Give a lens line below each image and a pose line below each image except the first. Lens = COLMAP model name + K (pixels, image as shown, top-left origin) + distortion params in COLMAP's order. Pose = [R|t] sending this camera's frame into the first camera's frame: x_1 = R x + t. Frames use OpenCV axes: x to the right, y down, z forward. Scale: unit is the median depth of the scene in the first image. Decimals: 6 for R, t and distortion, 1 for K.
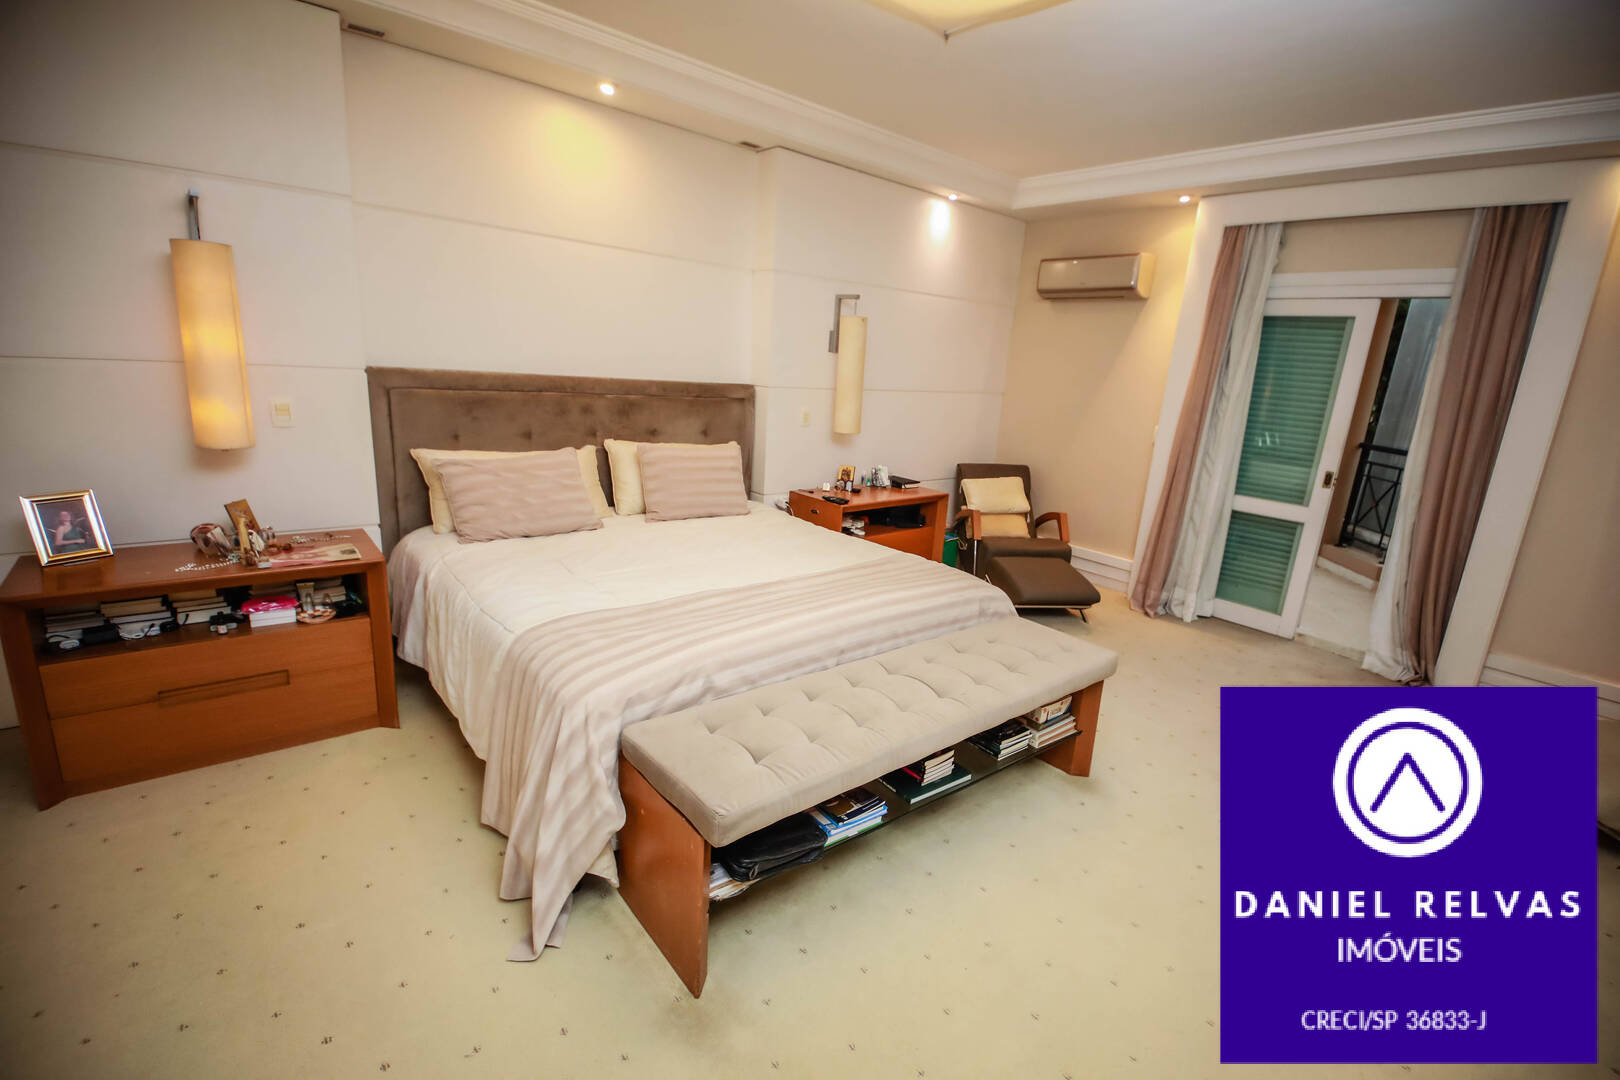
lens RADIAL K [[734.8, 0, 811.8], [0, 734.8, 544.4], [0, 0, 1]] dist [0.044039, -0.032893]
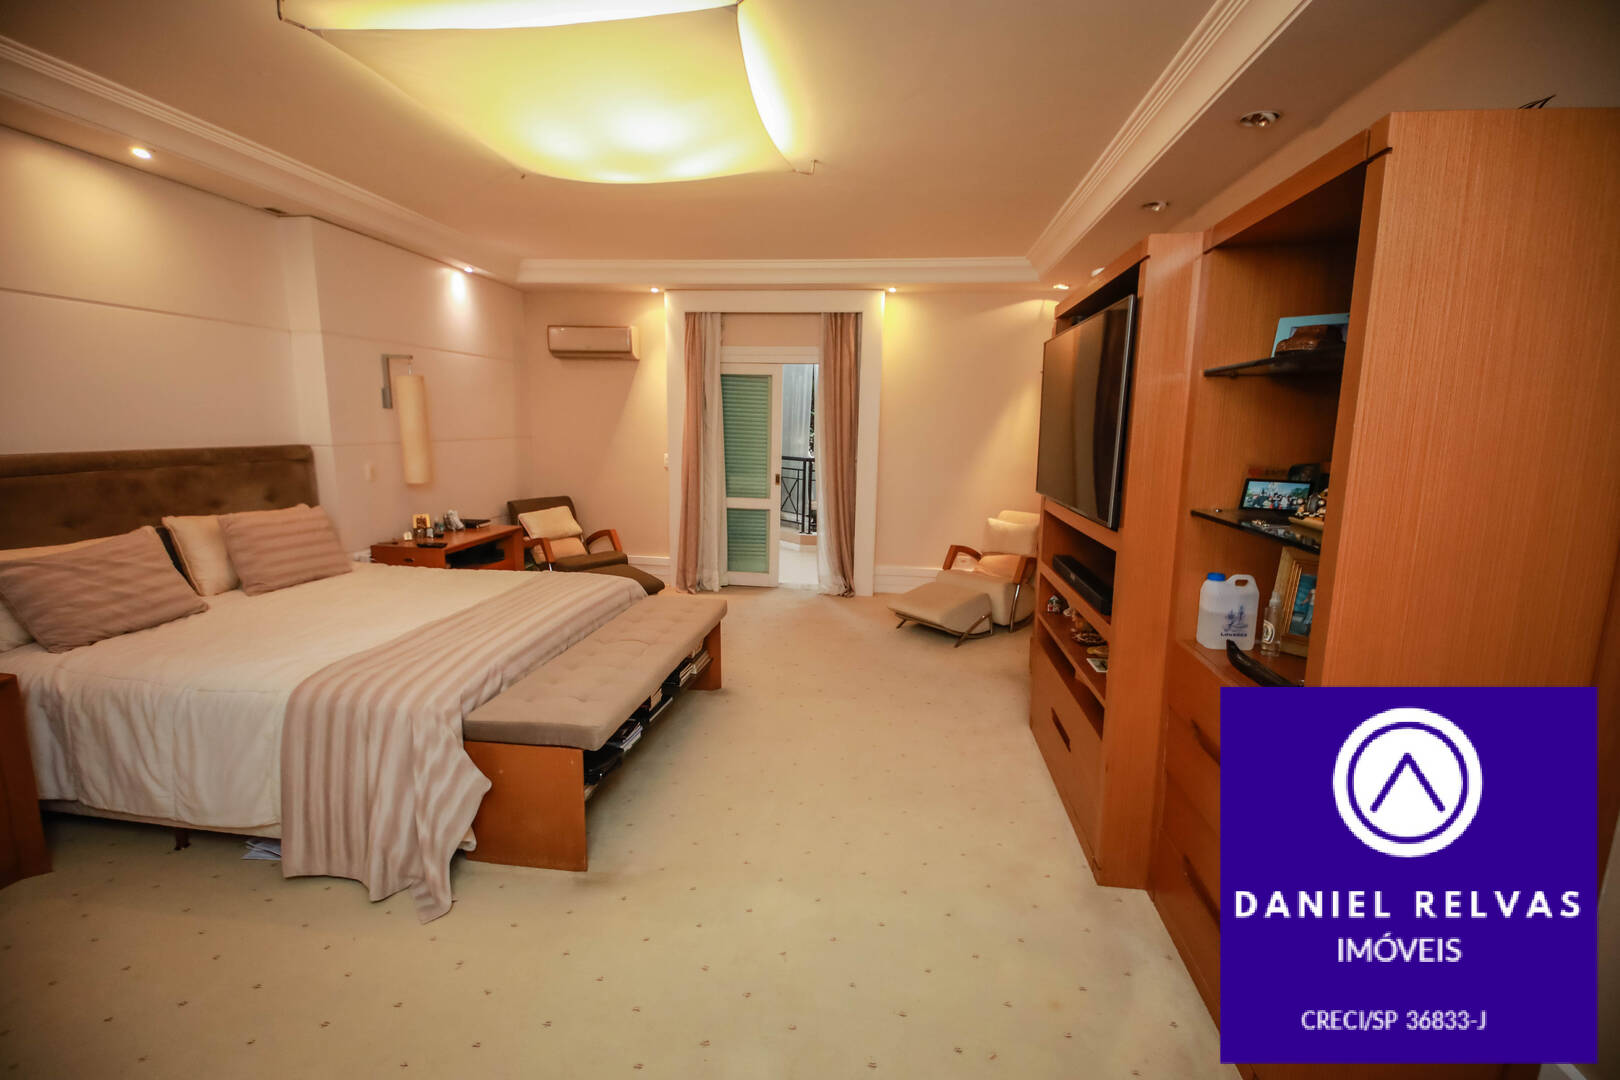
lens RADIAL K [[734.8, 0, 811.8], [0, 734.8, 544.4], [0, 0, 1]] dist [0.044039, -0.032893]
pose [[0.733027, -0.164650, 0.659971, -0.276051], [0.195970, 0.980241, 0.026888, 0.017659], [-0.651358, 0.109625, 0.750810, -0.169264]]
